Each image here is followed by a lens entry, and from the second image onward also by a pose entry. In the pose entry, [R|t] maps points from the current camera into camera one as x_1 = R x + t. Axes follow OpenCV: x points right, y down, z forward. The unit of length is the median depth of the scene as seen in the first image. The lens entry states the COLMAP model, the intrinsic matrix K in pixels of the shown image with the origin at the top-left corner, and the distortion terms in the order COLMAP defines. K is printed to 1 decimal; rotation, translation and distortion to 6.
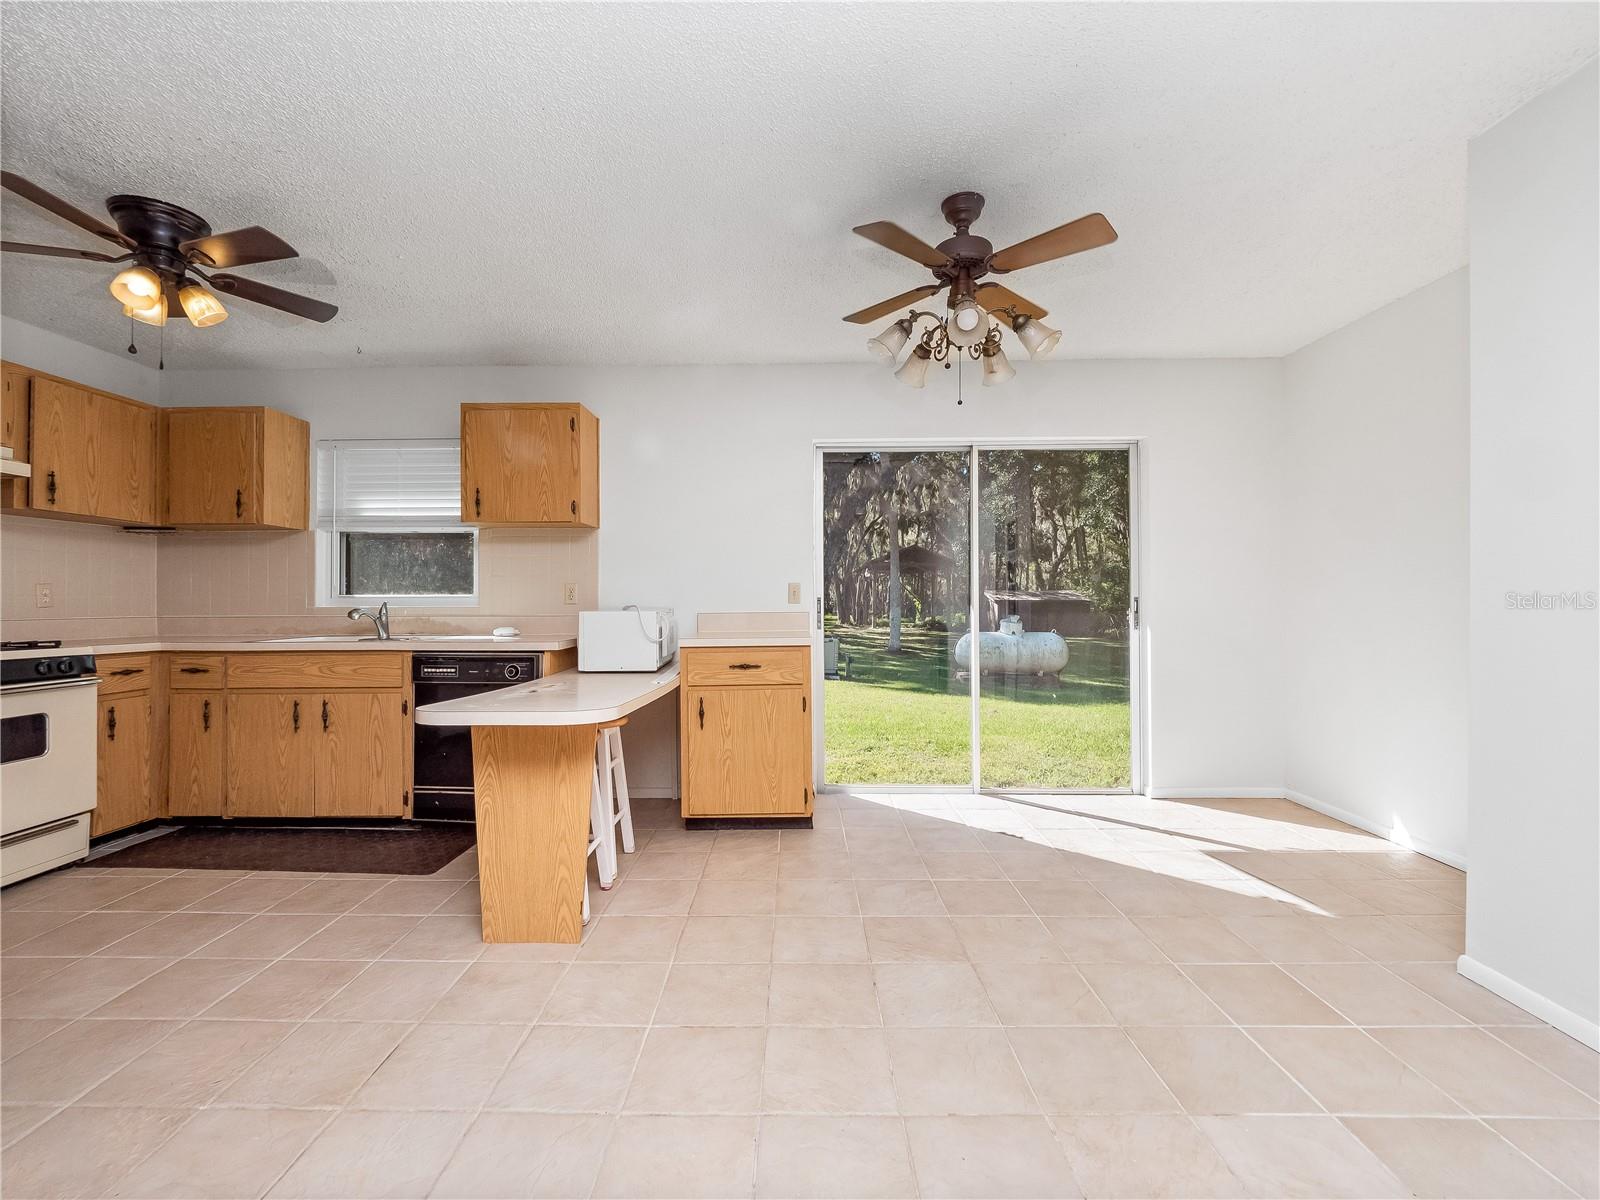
lens RADIAL K [[684.7, 0, 795.8], [0, 684.7, 596.4], [0, 0, 1]] dist [0.001482, 0.000452]
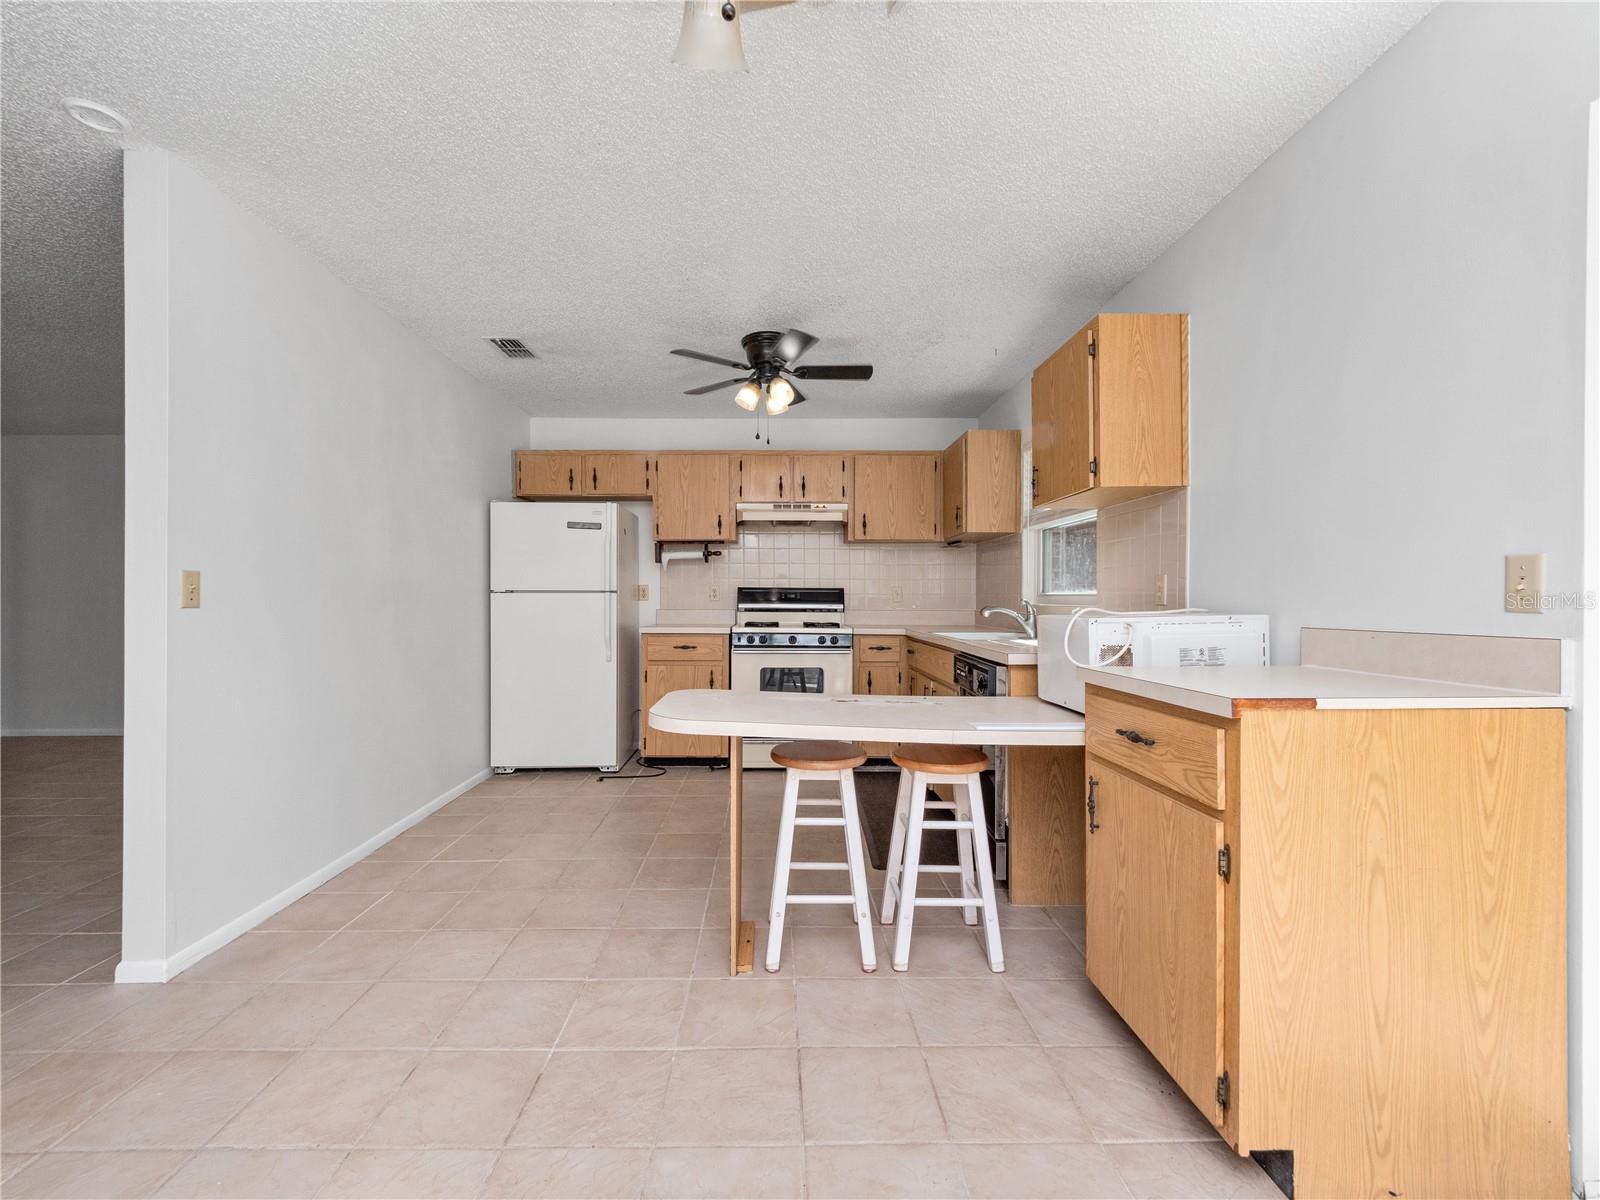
lens RADIAL K [[684.7, 0, 792.4], [0, 684.7, 600.4], [0, 0, 1]] dist [0.001482, 0.000452]
pose [[0.016290, 0.008703, -0.999829, 0.438970], [0.004228, 0.999953, 0.008773, -0.002000], [0.999858, -0.004370, 0.016252, 0.790629]]
